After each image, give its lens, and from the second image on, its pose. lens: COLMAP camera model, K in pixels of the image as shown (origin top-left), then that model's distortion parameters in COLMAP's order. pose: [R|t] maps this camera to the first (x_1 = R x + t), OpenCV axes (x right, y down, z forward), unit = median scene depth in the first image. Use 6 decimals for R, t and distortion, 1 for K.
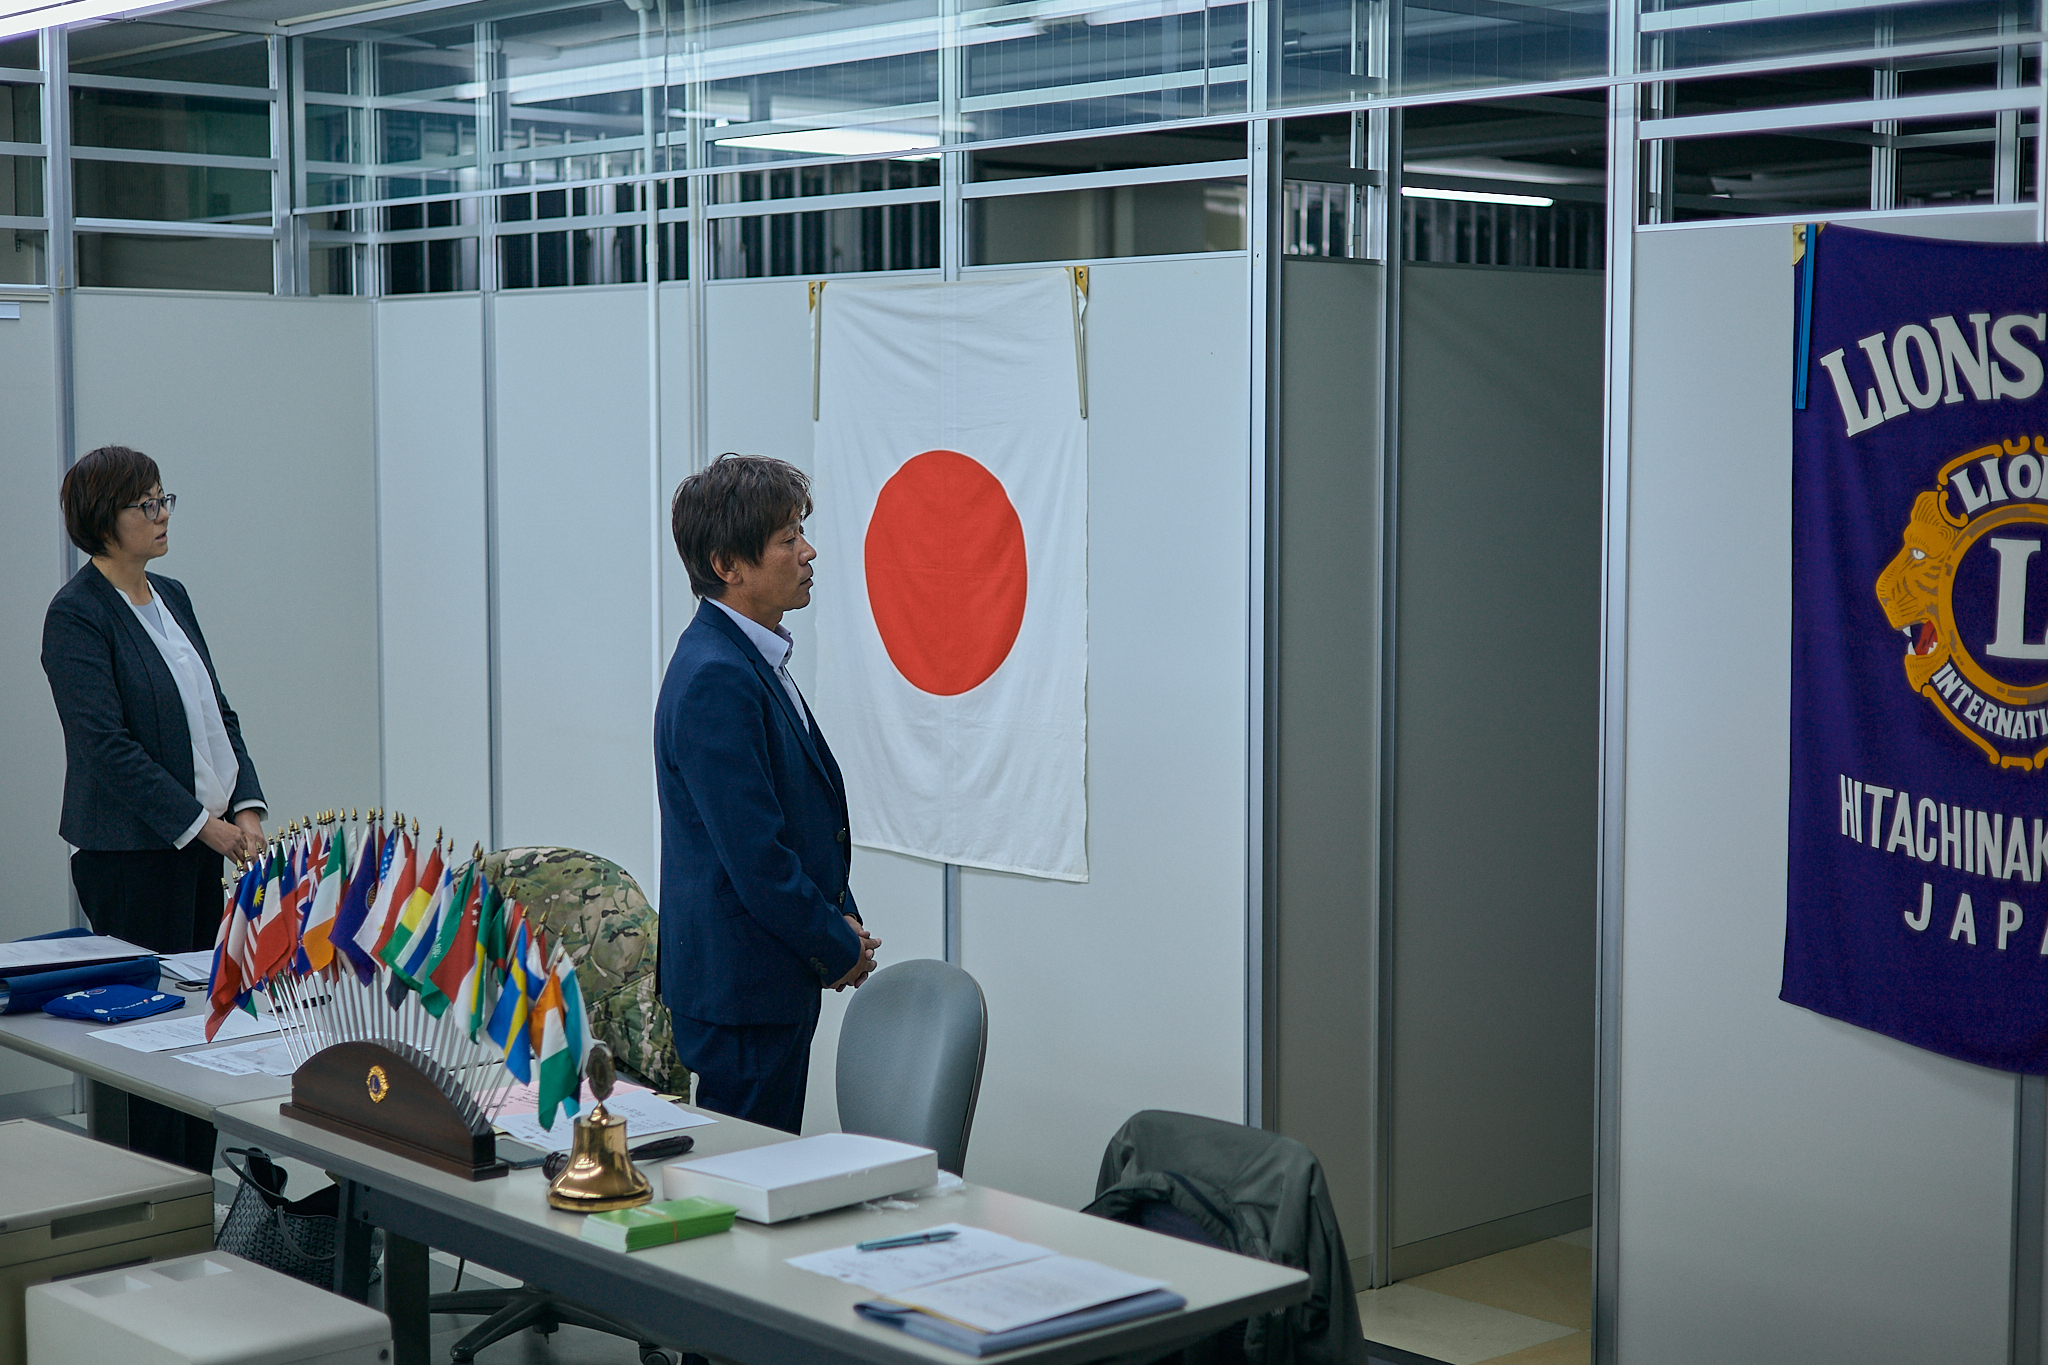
lens RADIAL K [[3047.1, 0, 1024.0], [0, 3047.1, 682.5], [0, 0, 1]] dist [0.034222, -0.096586]
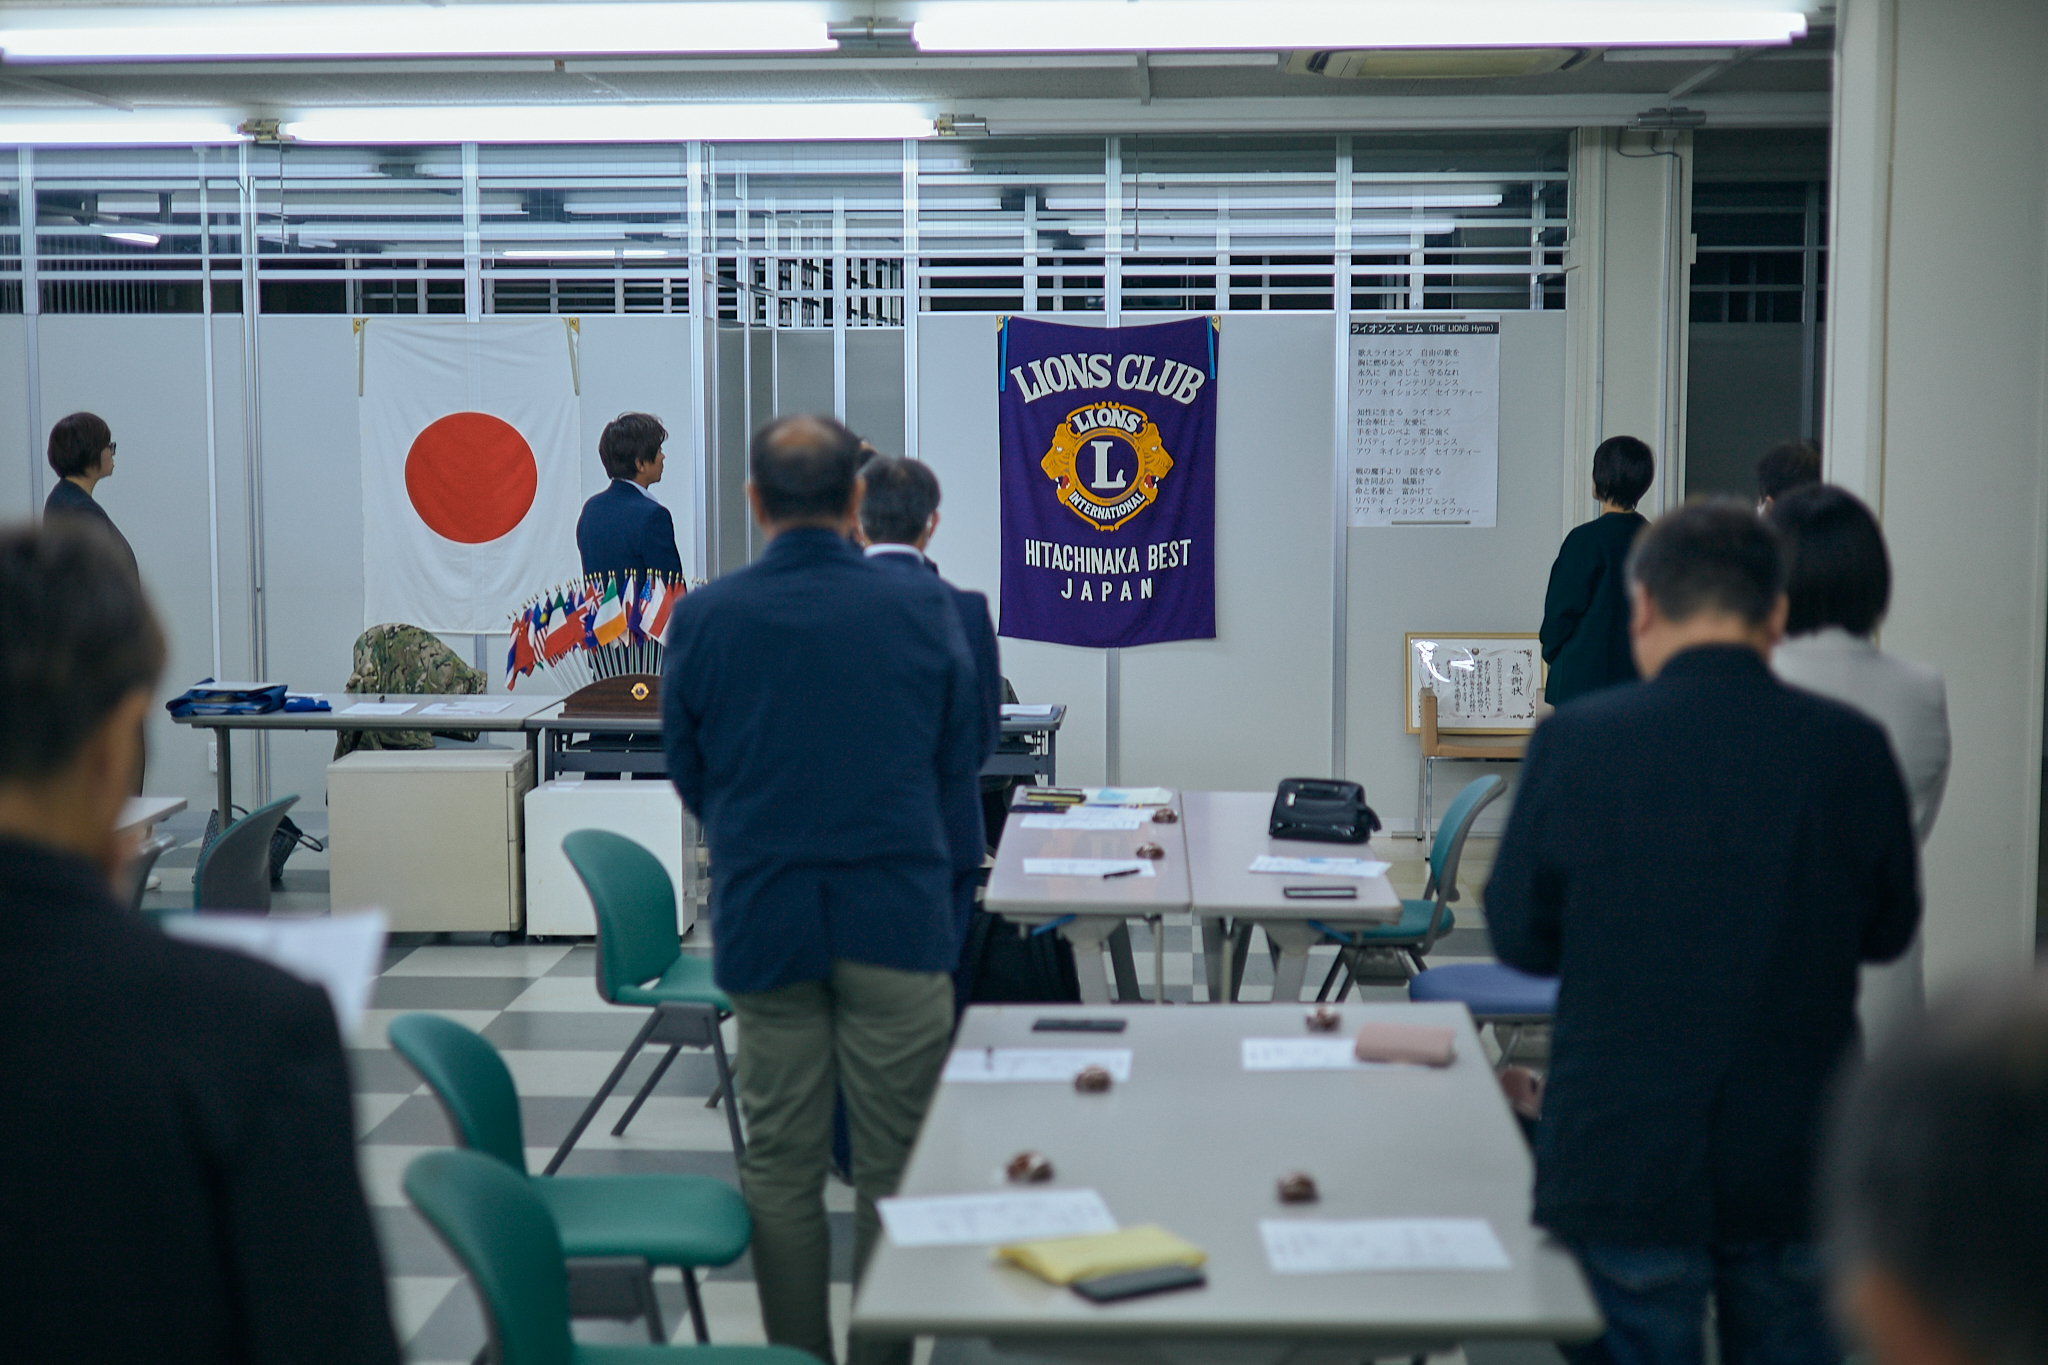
lens RADIAL K [[2847.6, 0, 1024.0], [0, 2847.6, 682.5], [0, 0, 1]] dist [0.013433, -0.086853]
pose [[0.716627, -0.072427, 0.693686, -1.365541], [0.060836, 0.997294, 0.041279, 0.051146], [-0.694799, 0.012619, 0.719094, -0.664367]]
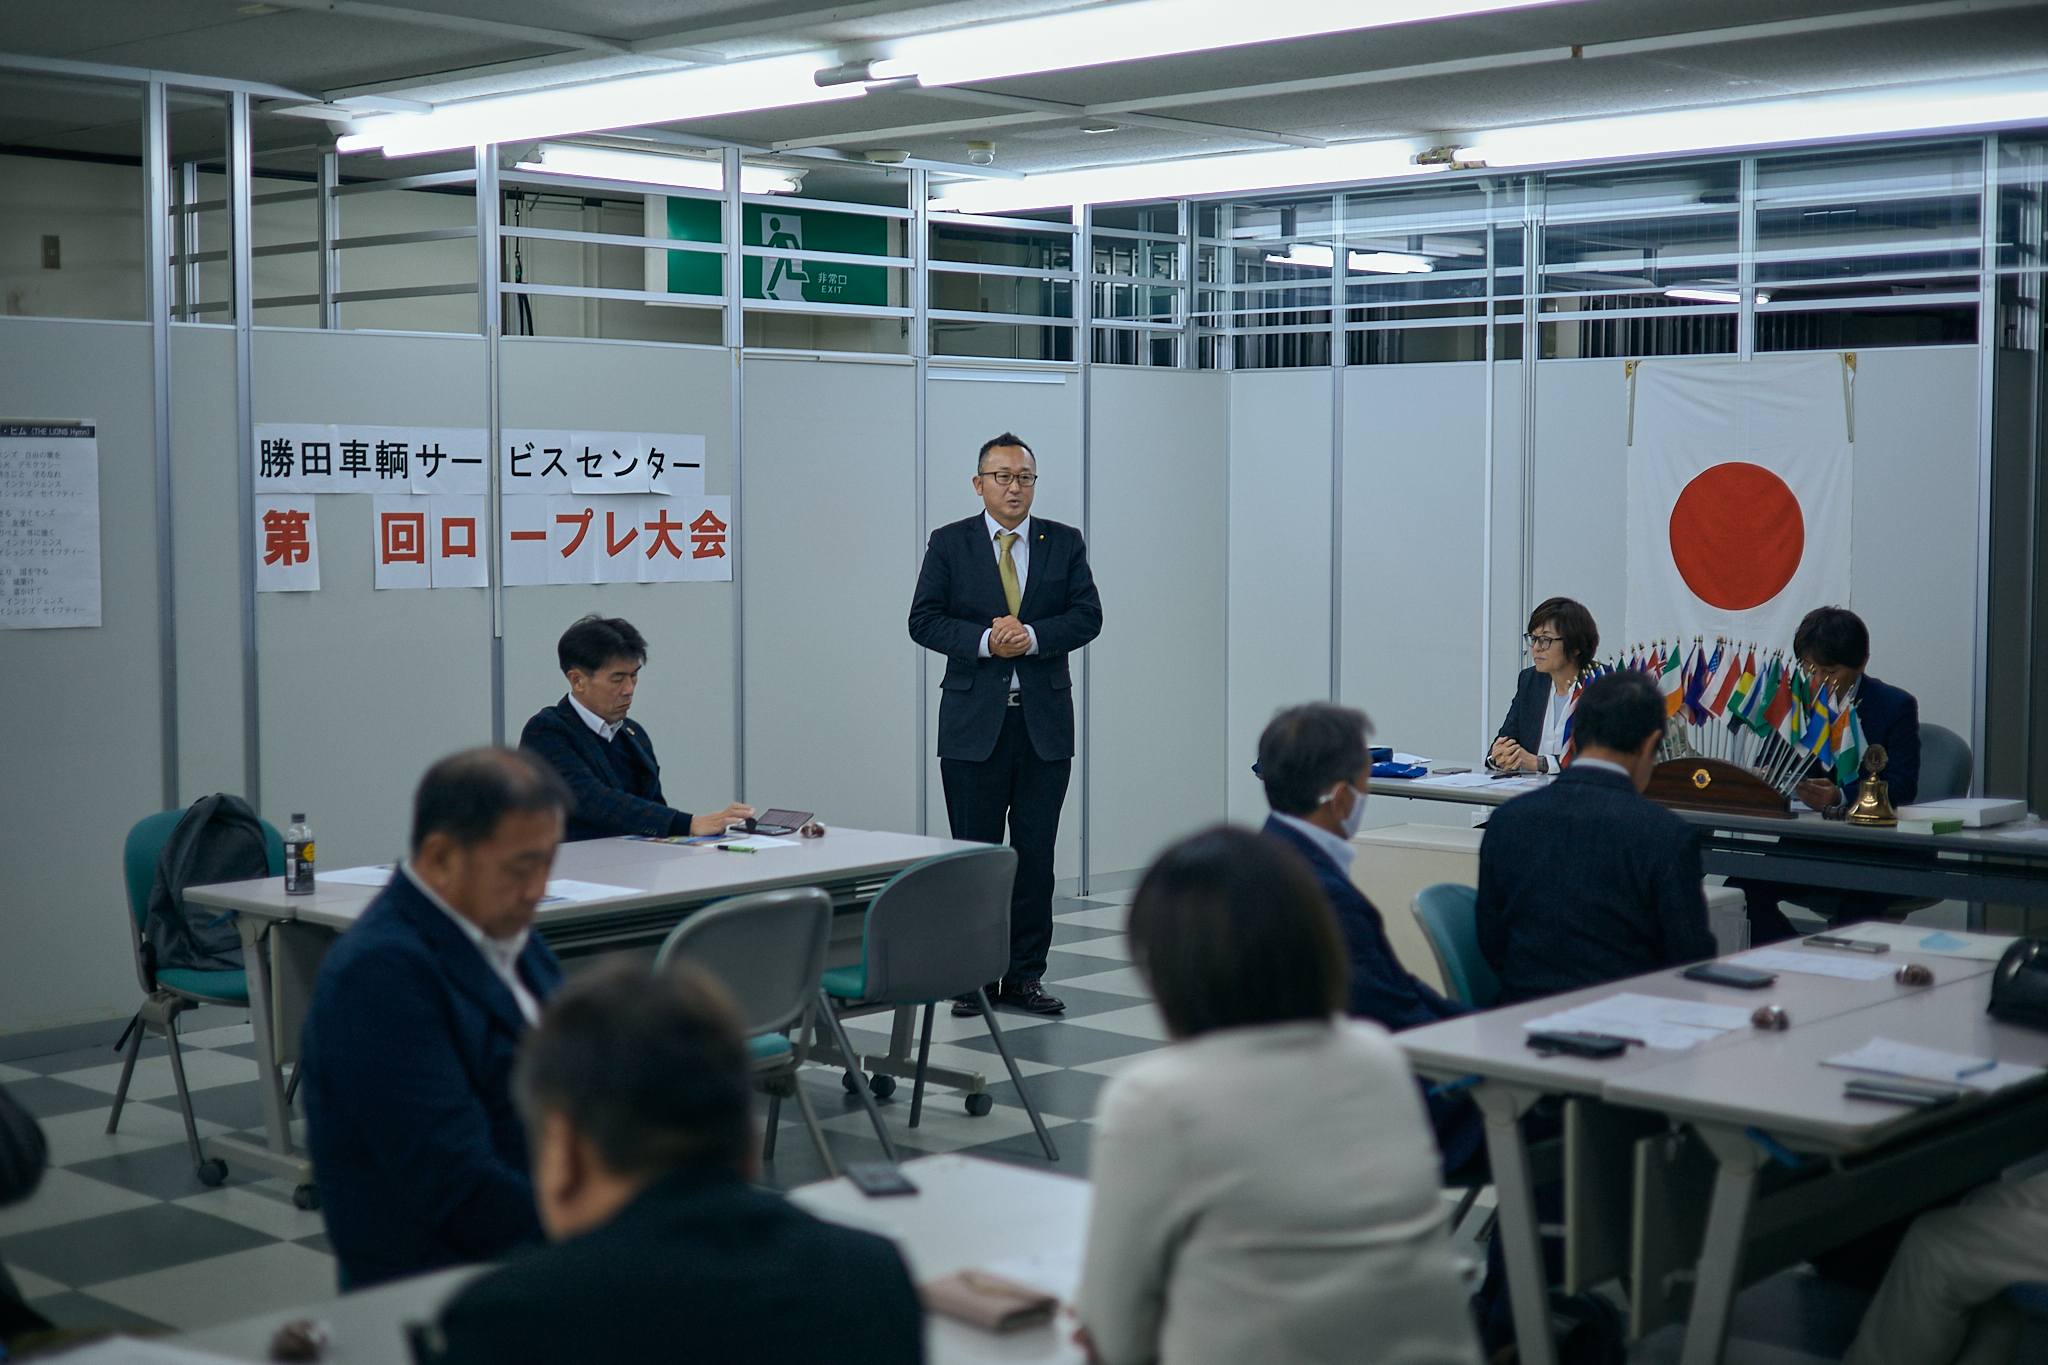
lens RADIAL K [[2847.6, 0, 1024.0], [0, 2847.6, 682.5], [0, 0, 1]] dist [0.013433, -0.086853]
pose [[0.997971, -0.005606, 0.063420, -0.697381], [0.006616, 0.999855, -0.015720, 0.089288], [-0.063322, 0.016108, 0.997863, -0.711223]]
